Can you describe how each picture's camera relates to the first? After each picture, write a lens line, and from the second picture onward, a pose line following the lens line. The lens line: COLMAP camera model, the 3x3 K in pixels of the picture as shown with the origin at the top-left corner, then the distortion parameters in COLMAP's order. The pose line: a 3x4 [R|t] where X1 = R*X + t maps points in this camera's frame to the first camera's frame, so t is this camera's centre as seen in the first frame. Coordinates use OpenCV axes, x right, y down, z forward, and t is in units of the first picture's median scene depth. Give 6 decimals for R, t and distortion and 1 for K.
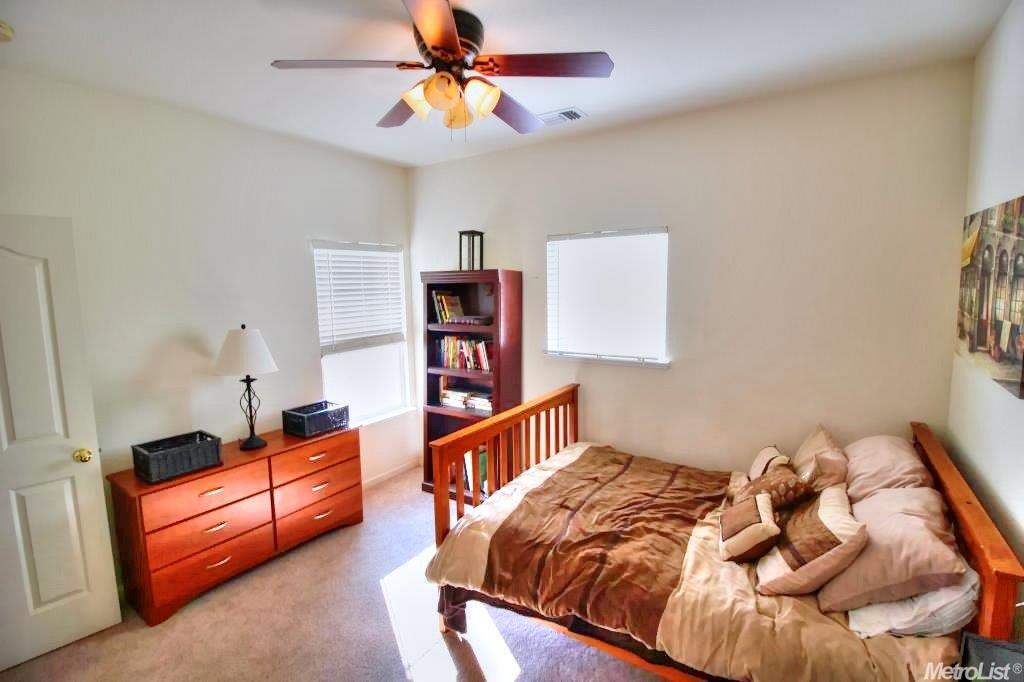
lens RADIAL K [[477.6, 0, 517.1], [0, 477.6, 334.9], [0, 0, 1]] dist [0.000477, -0.011725]
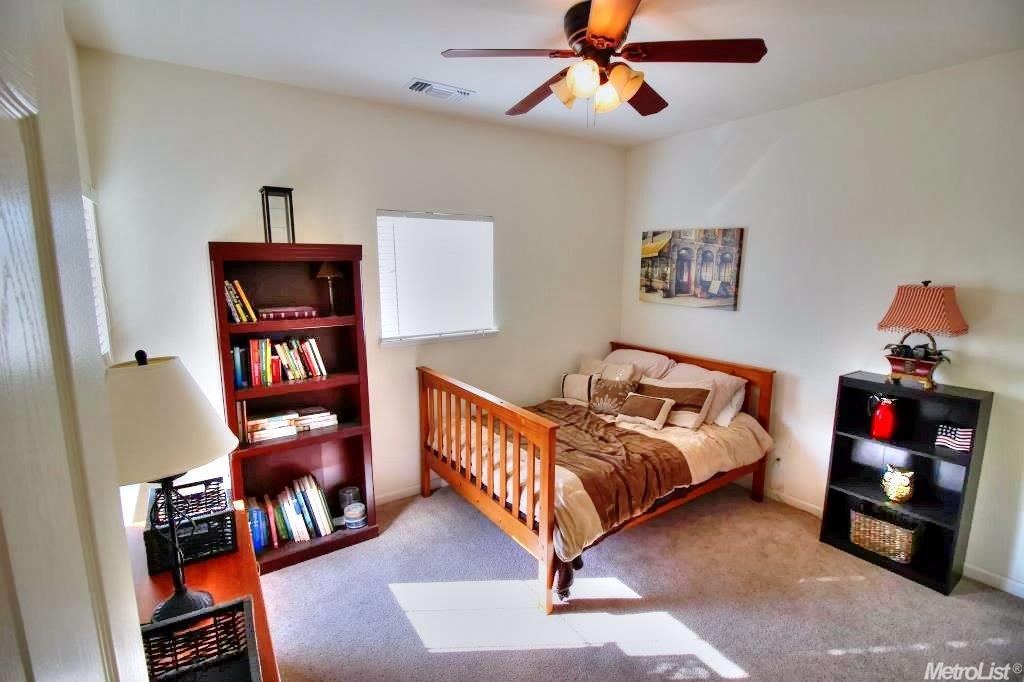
lens RADIAL K [[477.6, 0, 517.1], [0, 477.6, 334.9], [0, 0, 1]] dist [0.000477, -0.011725]
pose [[0.376662, -0.120783, 0.918443, -0.680842], [0.098086, 0.991090, 0.090111, -0.030985], [-0.921143, 0.056146, 0.385153, 0.433162]]
